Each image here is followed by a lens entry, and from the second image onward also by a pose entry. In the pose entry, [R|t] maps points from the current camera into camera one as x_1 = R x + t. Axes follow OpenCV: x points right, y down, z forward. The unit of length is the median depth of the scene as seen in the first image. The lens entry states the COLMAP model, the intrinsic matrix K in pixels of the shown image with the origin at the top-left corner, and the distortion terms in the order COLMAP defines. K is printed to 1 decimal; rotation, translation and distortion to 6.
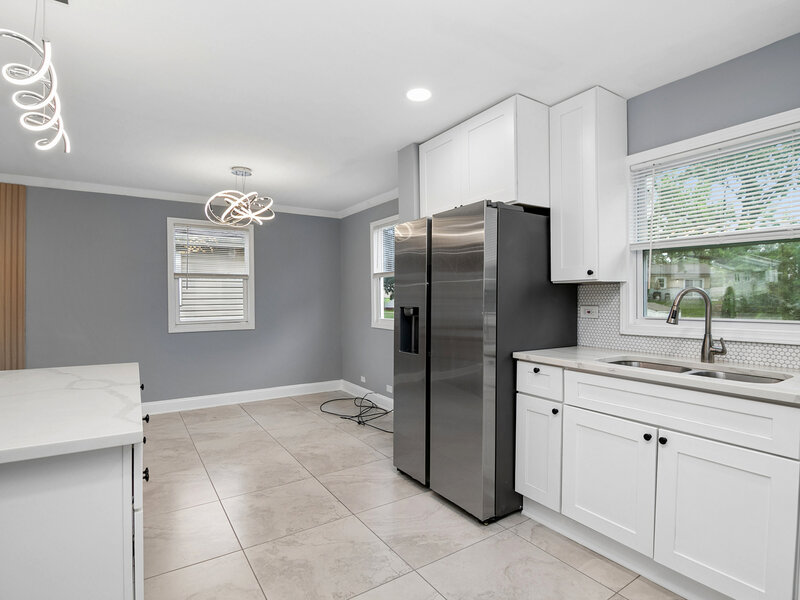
lens RADIAL K [[412.8, 0, 410.8], [0, 412.8, 308.9], [0, 0, 1]] dist [-0.001534, -0.000355]
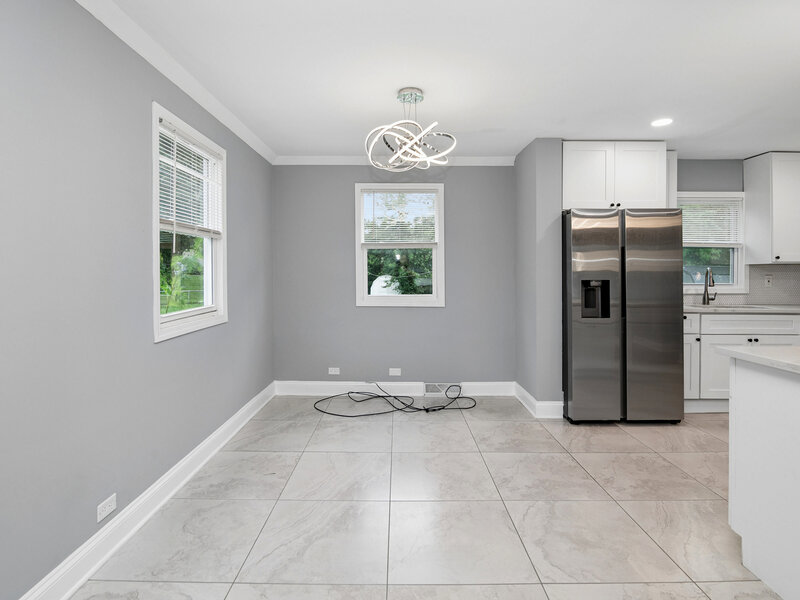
lens RADIAL K [[409.4, 0, 399.3], [0, 409.4, 278.4], [0, 0, 1]] dist [0.018445, -0.025409]
pose [[0.566549, -0.006943, 0.823999, -1.154579], [0.016799, 0.999854, -0.003125, -0.013151], [-0.823857, 0.015613, 0.566583, 0.699255]]
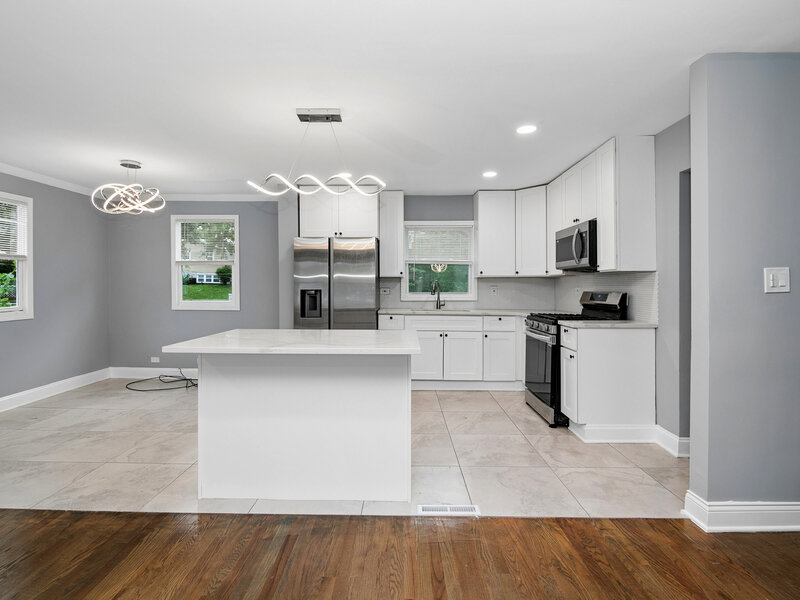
lens RADIAL K [[409.0, 0, 400.0], [0, 409.0, 291.2], [0, 0, 1]] dist [0.000636, -0.025018]
pose [[0.573604, -0.012447, 0.819038, -0.988961], [0.015505, 0.999870, 0.004336, -0.000084], [-0.818986, 0.010213, 0.573723, -0.186906]]
